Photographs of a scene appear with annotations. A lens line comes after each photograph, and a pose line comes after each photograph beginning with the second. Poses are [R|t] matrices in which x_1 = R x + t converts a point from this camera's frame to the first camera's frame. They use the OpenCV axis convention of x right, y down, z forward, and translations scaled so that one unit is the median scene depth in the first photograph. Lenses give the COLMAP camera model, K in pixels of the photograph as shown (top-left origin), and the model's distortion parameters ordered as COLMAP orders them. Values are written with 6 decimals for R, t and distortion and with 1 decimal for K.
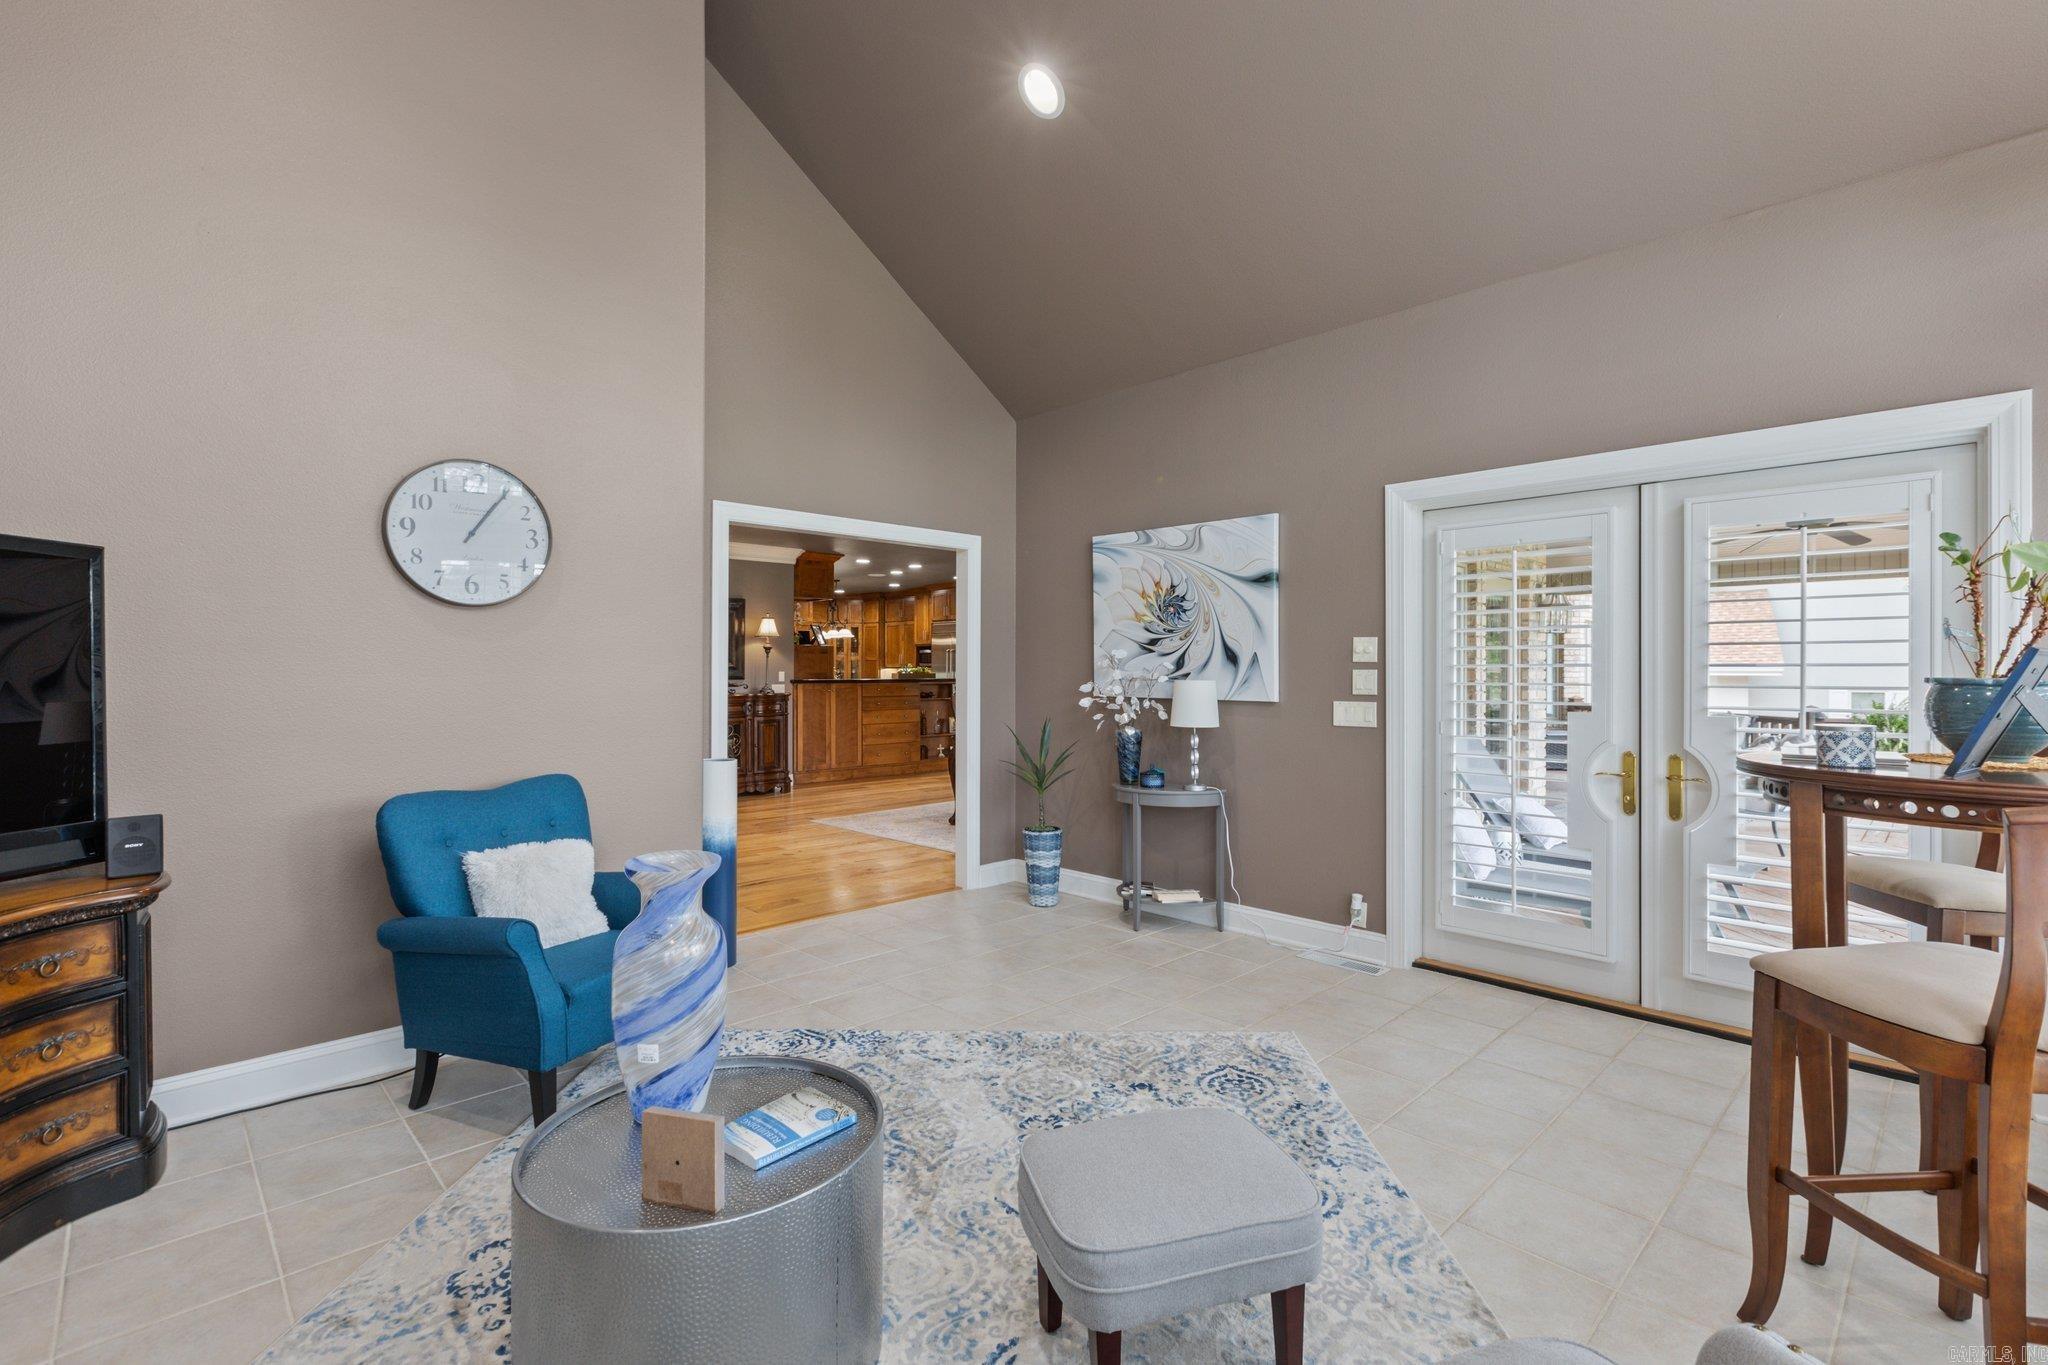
lens RADIAL K [[929.0, 0, 1030.0], [0, 929.0, 673.2], [0, 0, 1]] dist [-0.000096, 0.000011]
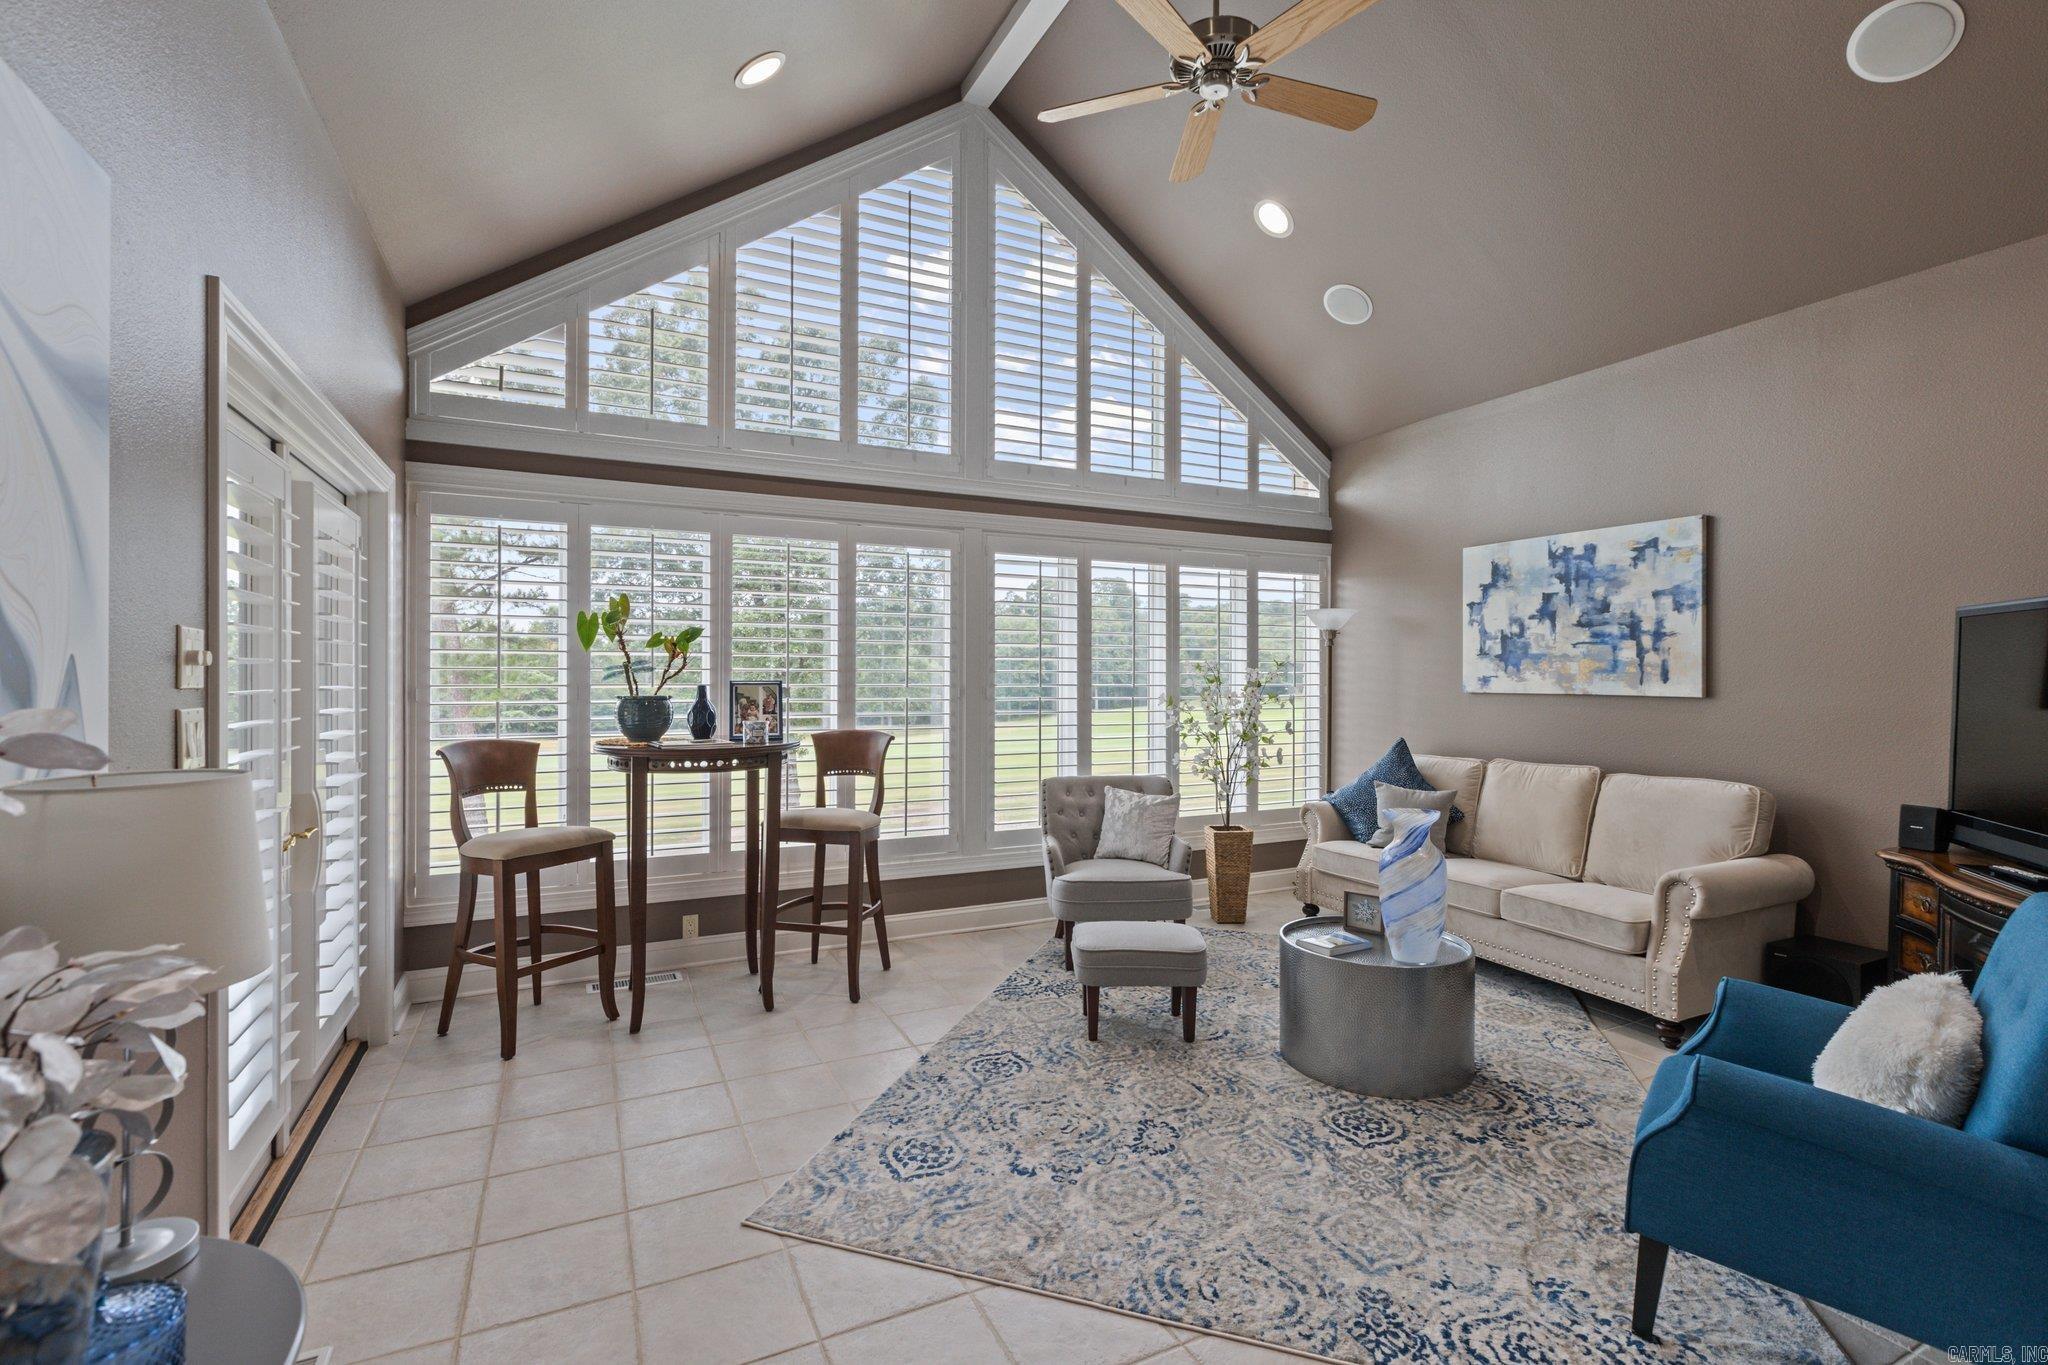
lens RADIAL K [[929.0, 0, 1026.9], [0, 929.0, 675.8], [0, 0, 1]] dist [-0.000096, 0.000011]
pose [[-0.951576, -0.007108, 0.307332, -0.153793], [-0.003166, 0.999906, 0.013324, -0.038226], [-0.307398, 0.011705, -0.951509, 1.863542]]
